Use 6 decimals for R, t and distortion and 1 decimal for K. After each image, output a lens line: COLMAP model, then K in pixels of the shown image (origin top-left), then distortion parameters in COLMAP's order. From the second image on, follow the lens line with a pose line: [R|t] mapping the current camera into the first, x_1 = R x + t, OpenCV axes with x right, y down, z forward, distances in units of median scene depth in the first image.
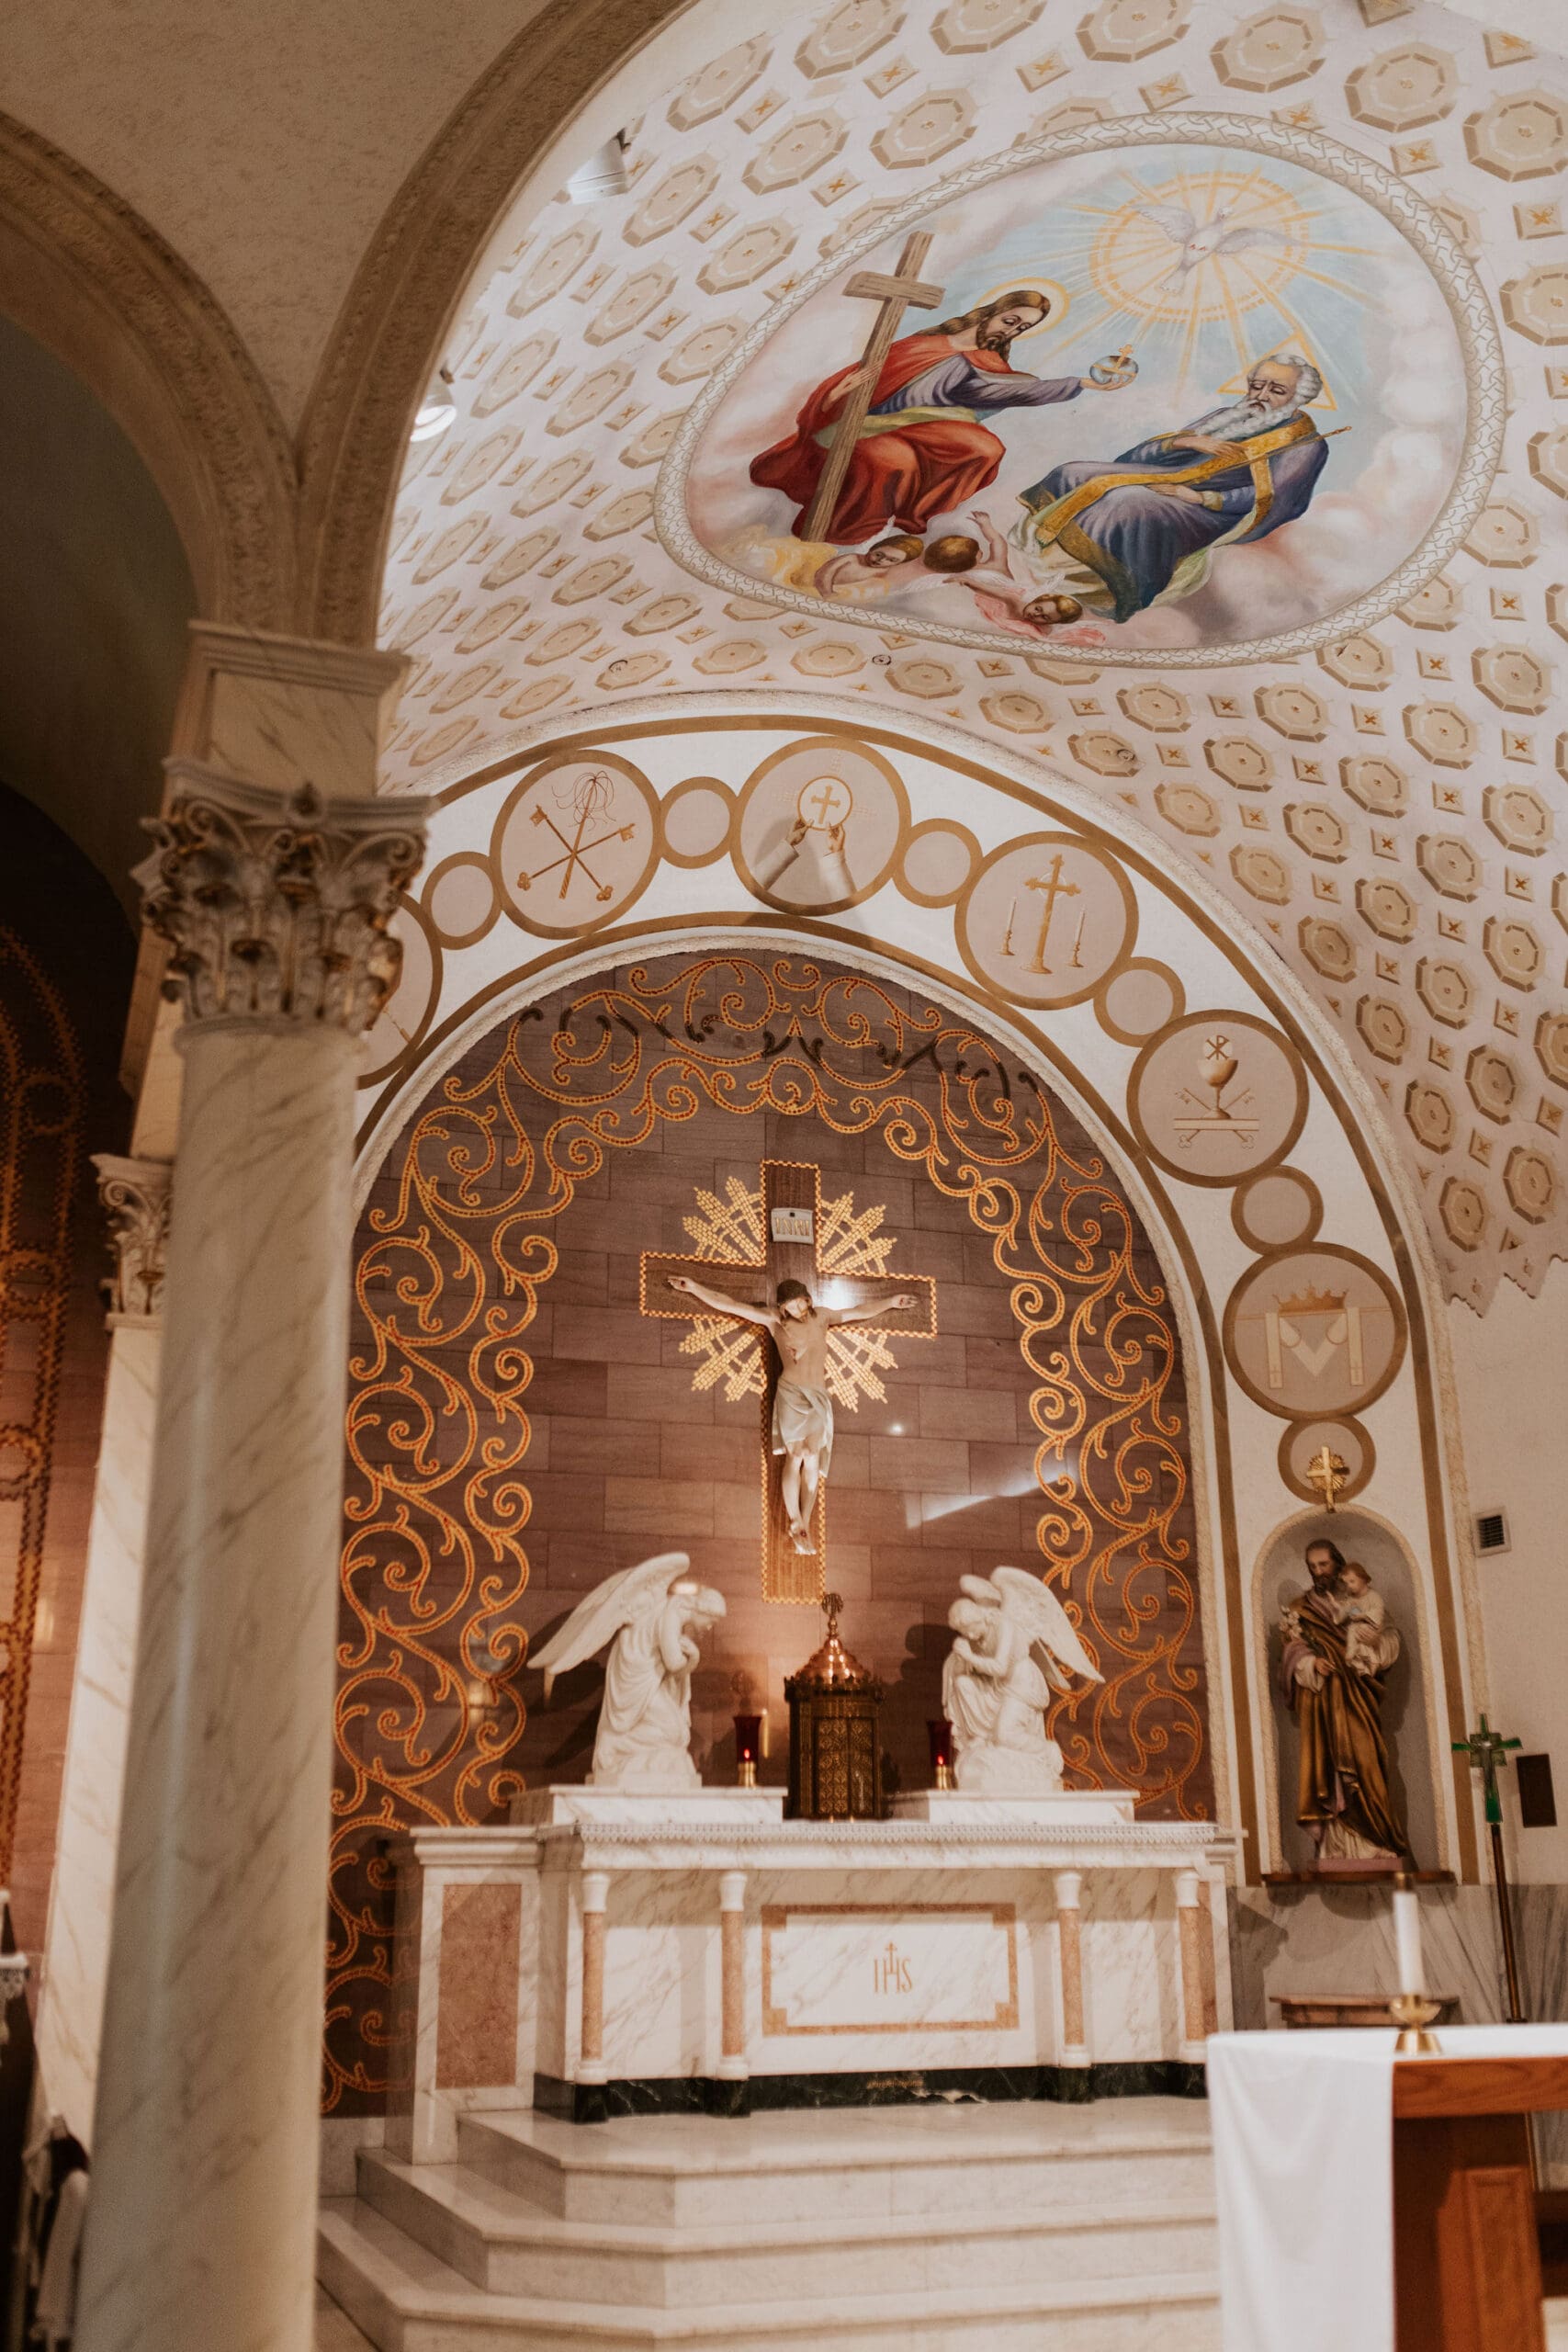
lens RADIAL K [[2209.4, 0, 842.3], [0, 2209.4, 1174.5], [0, 0, 1]] dist [-0.027290, -0.015917]
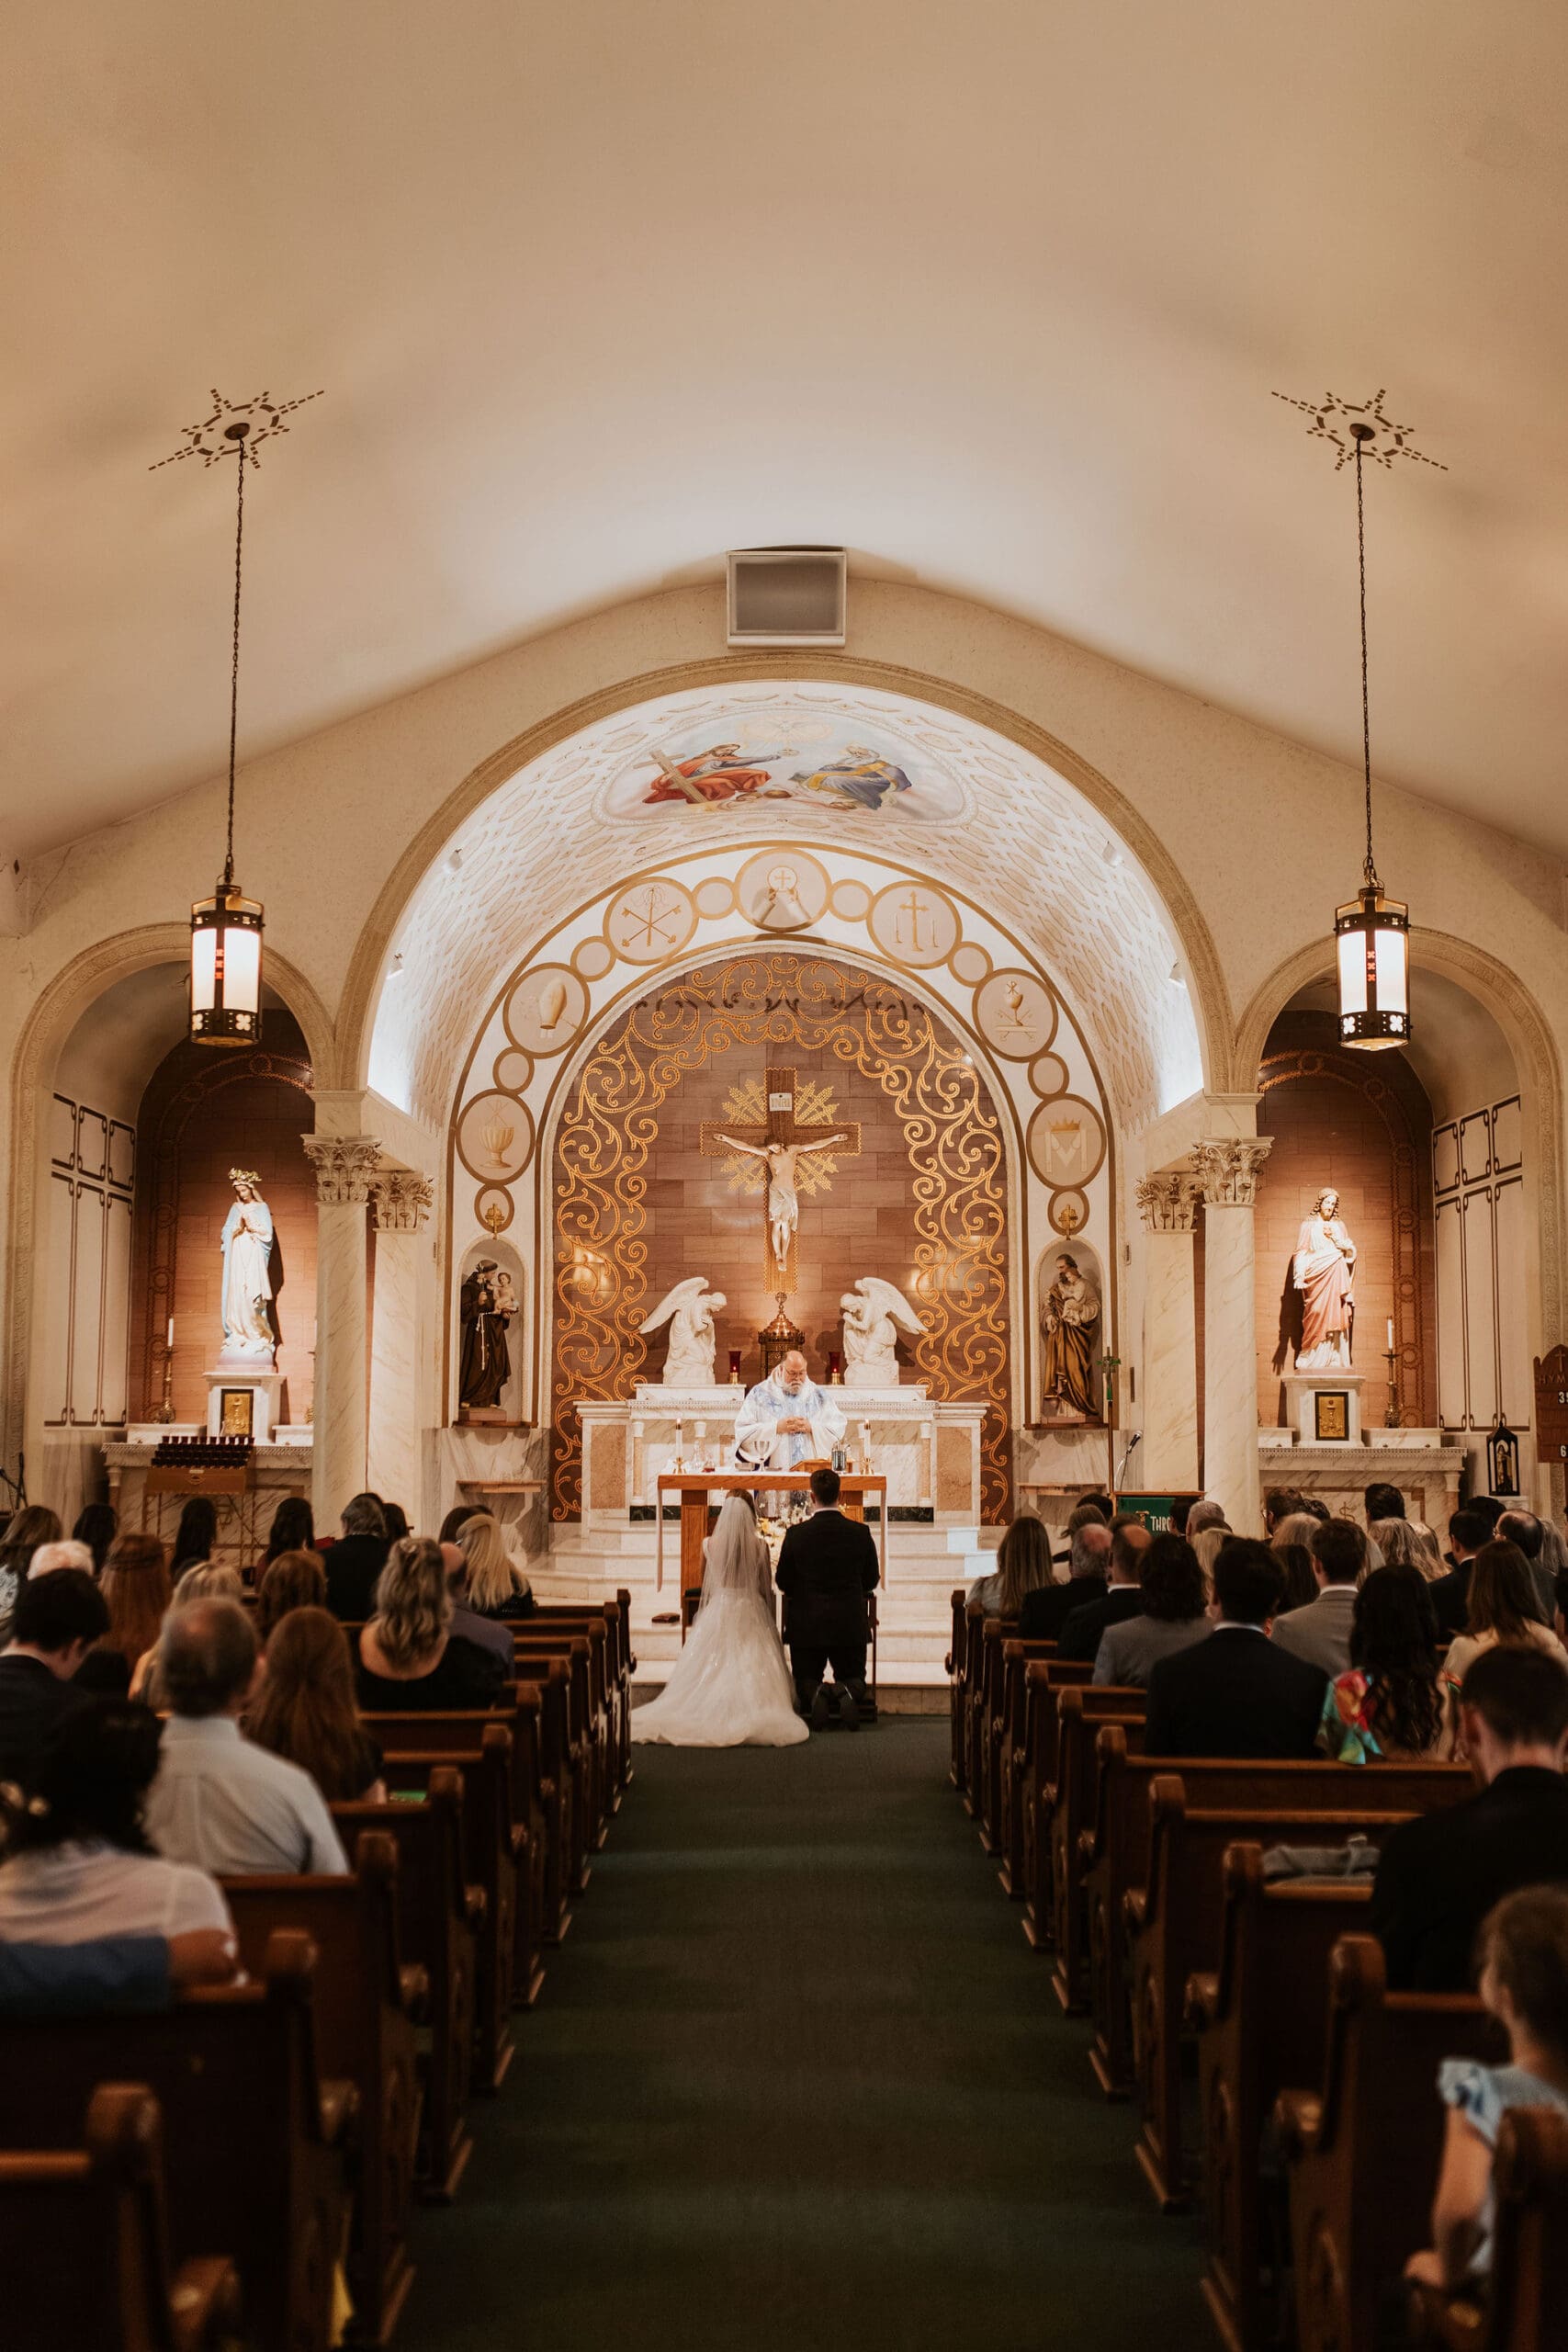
lens RADIAL K [[2209.4, 0, 842.3], [0, 2209.4, 1174.5], [0, 0, 1]] dist [-0.027290, -0.015917]
pose [[0.952625, -0.025621, -0.303065, 0.620593], [0.084265, 0.979672, 0.182050, -0.265484], [0.292240, -0.198963, 0.935419, -0.822676]]
